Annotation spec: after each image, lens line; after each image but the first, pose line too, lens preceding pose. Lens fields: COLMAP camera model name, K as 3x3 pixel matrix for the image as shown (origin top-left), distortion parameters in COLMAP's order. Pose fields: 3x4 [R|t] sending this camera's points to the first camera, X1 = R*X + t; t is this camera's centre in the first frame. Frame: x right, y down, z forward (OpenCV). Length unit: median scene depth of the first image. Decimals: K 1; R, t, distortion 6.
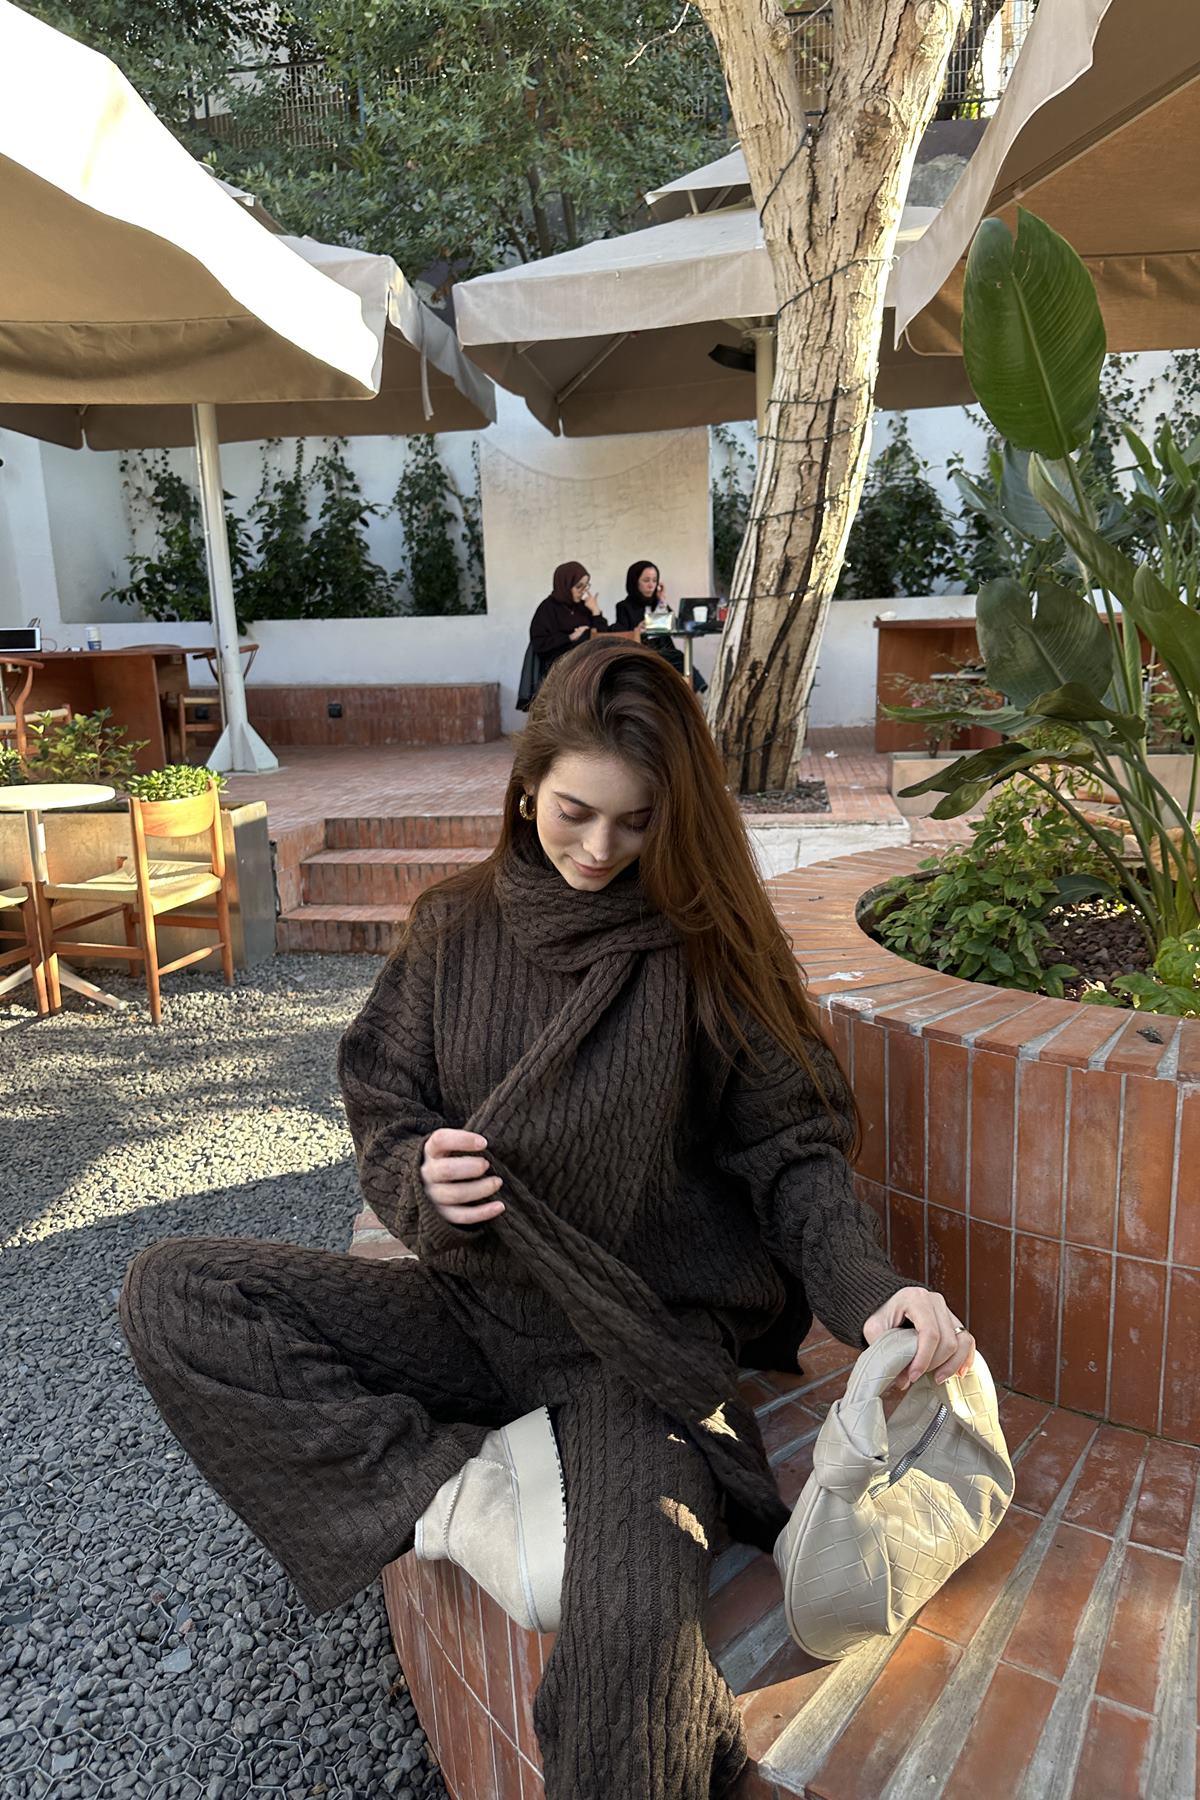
lens RADIAL K [[1240.0, 0, 571.6], [0, 1240.0, 893.7], [0, 0, 1]] dist [0.029114, -0.024287]
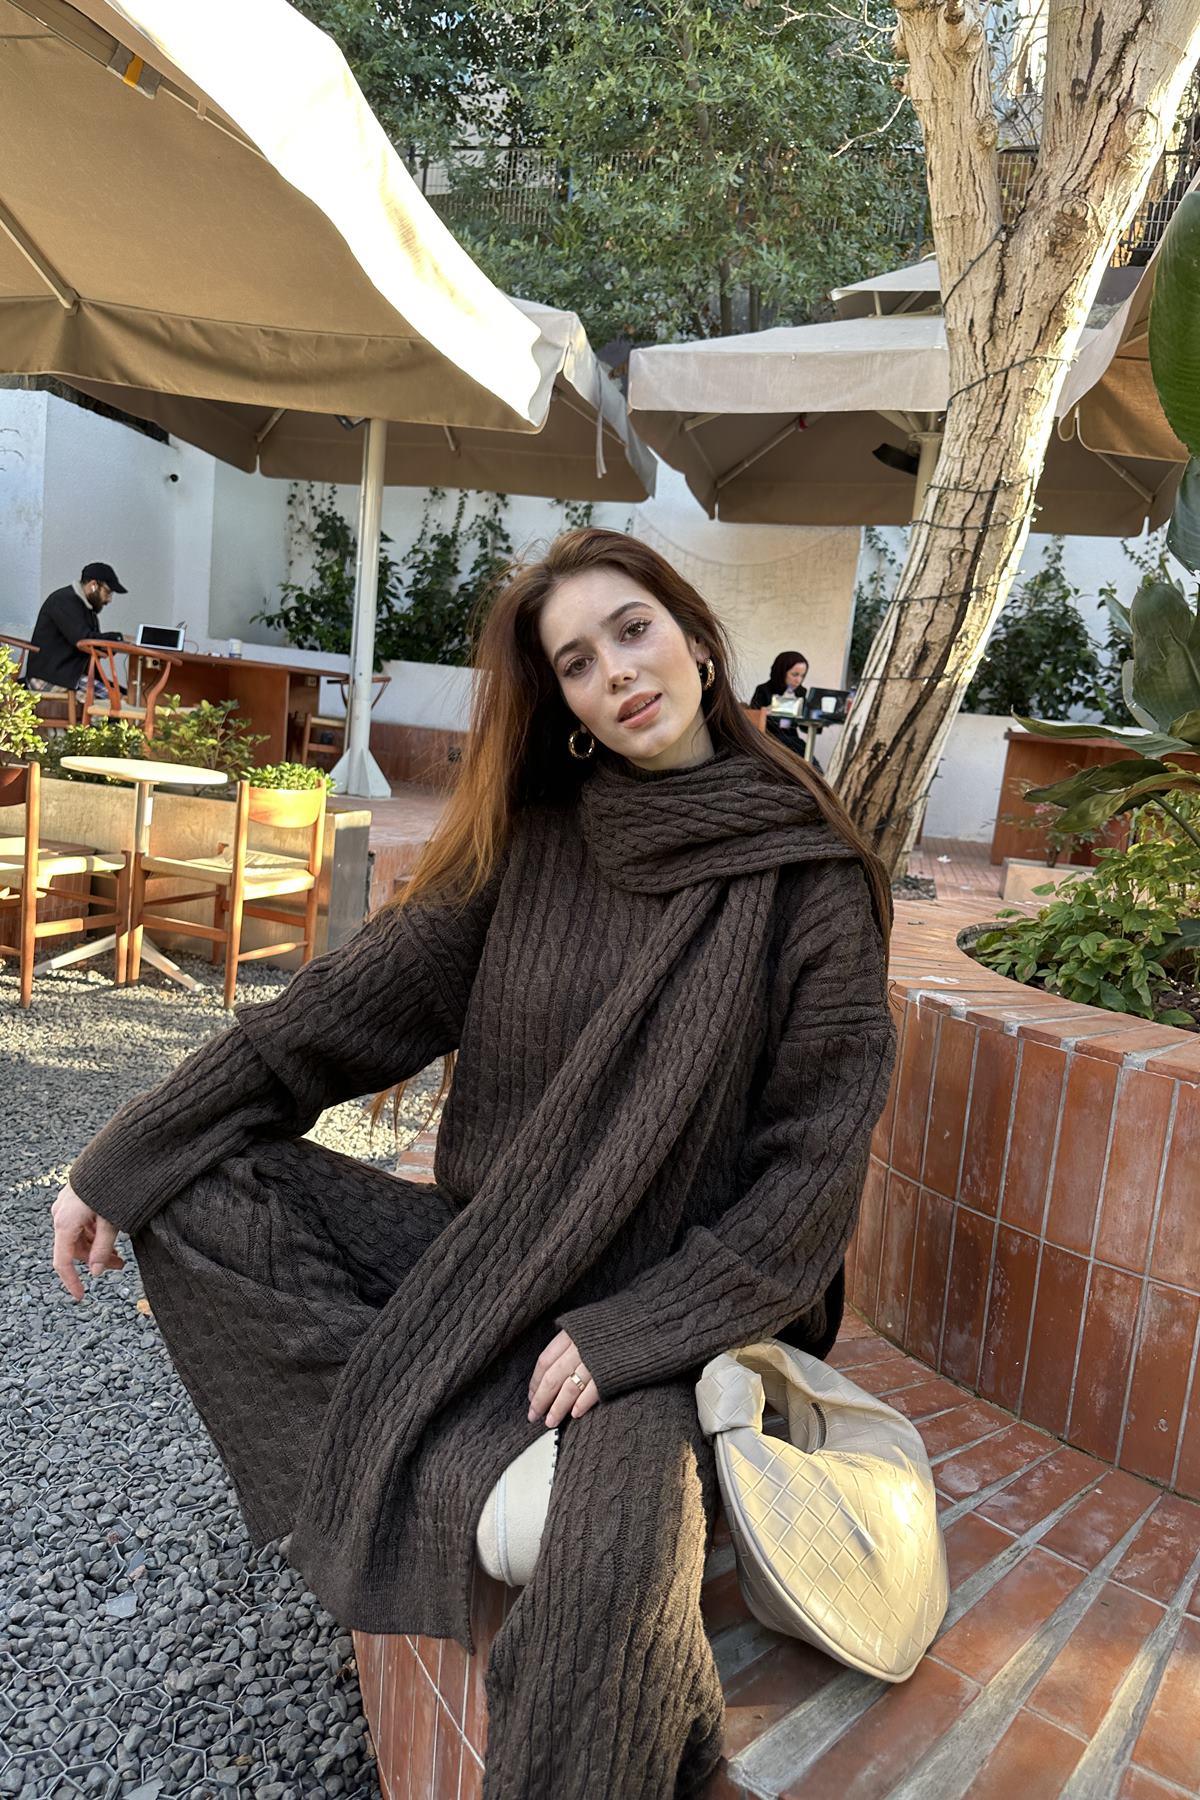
lens RADIAL K [[1246.8, 0, 598.4], [0, 1246.8, 887.0], [0, 0, 1]] dist [0.025673, -0.024294]
pose [[0.987825, 0.143537, -0.059998, 0.005013], [-0.147309, 0.987015, -0.064037, 0.032379], [0.050028, 0.072096, 0.996142, 0.016942]]
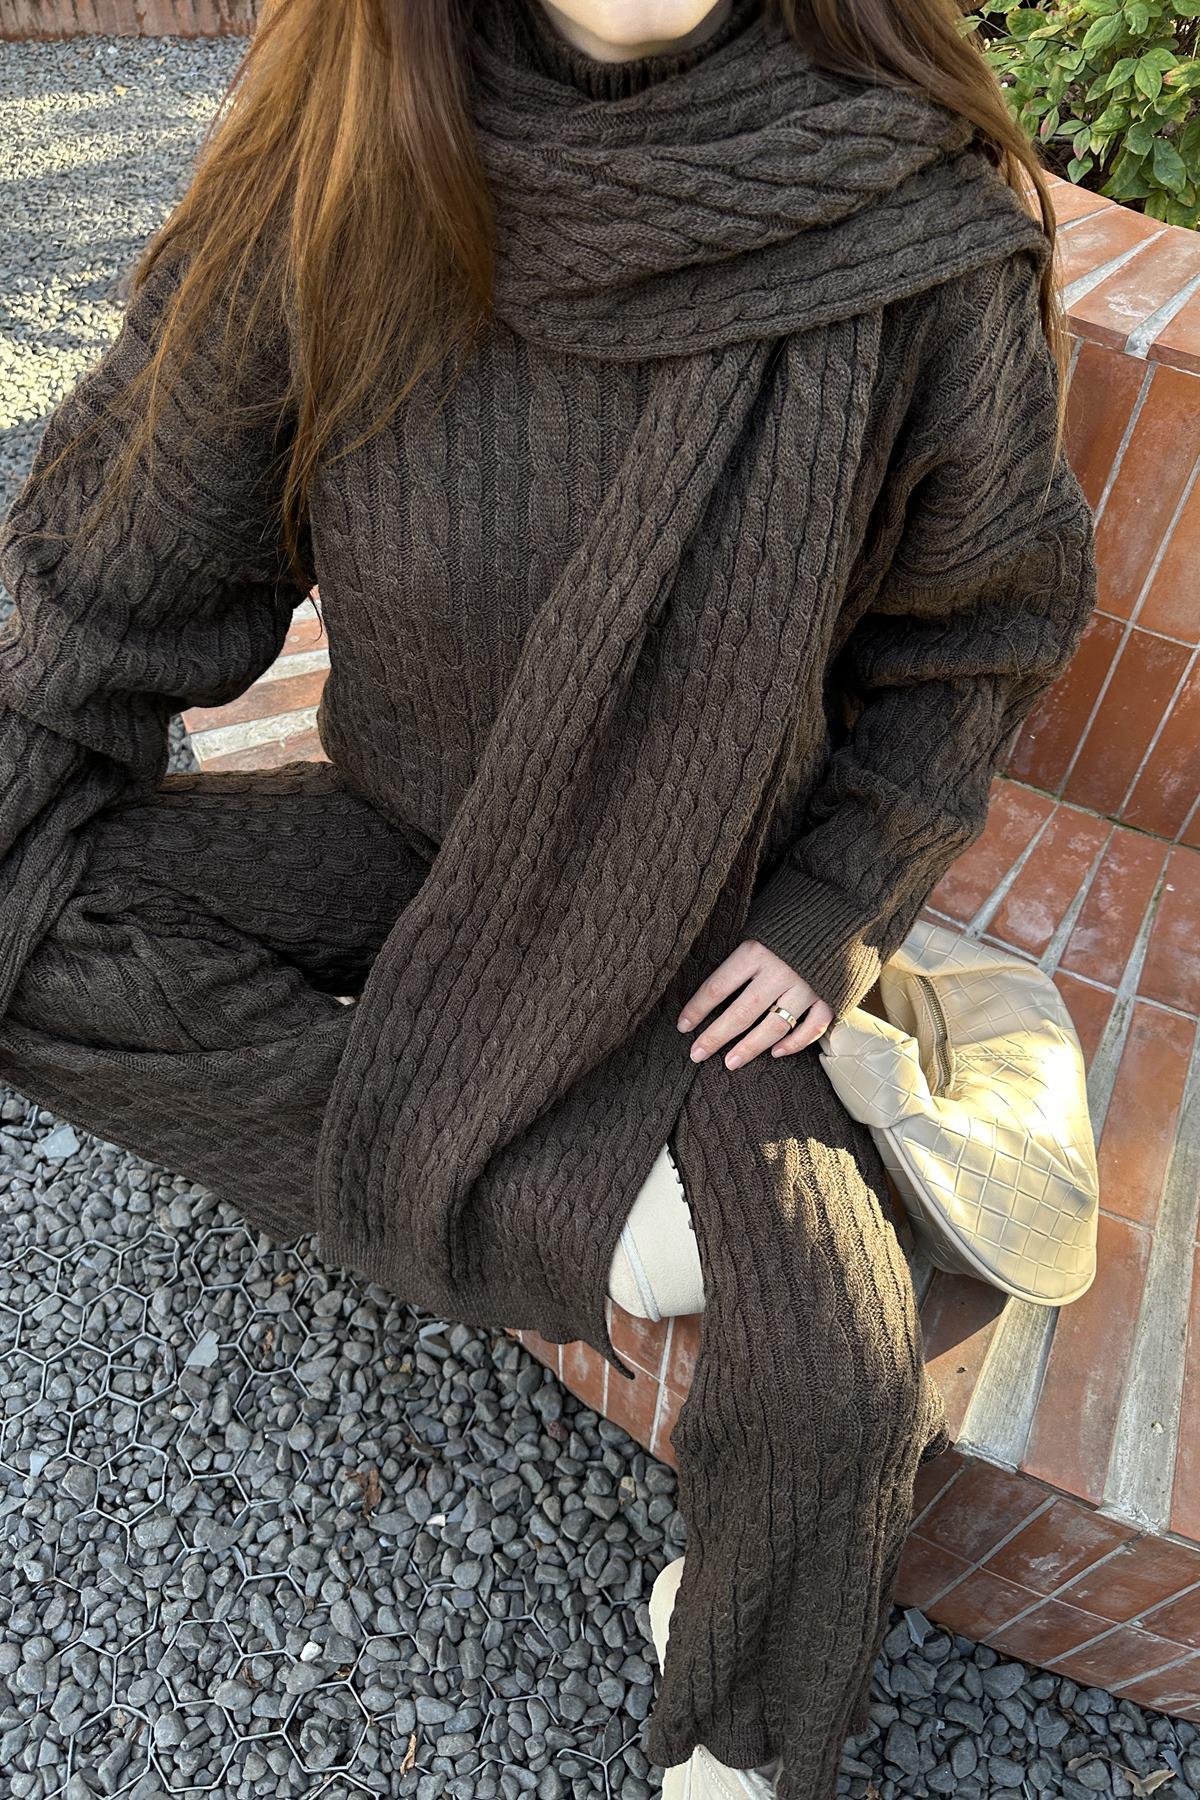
lens RADIAL K [[1291.1, 0, 590.2], [0, 1291.1, 903.3], [0, 0, 1]] dist [0.047816, -0.056305]
pose [[0.975805, -0.125023, 0.179371, -0.036395], [-0.011136, 0.790899, 0.611846, -0.017087], [-0.218359, -0.599040, 0.770371, 0.120609]]
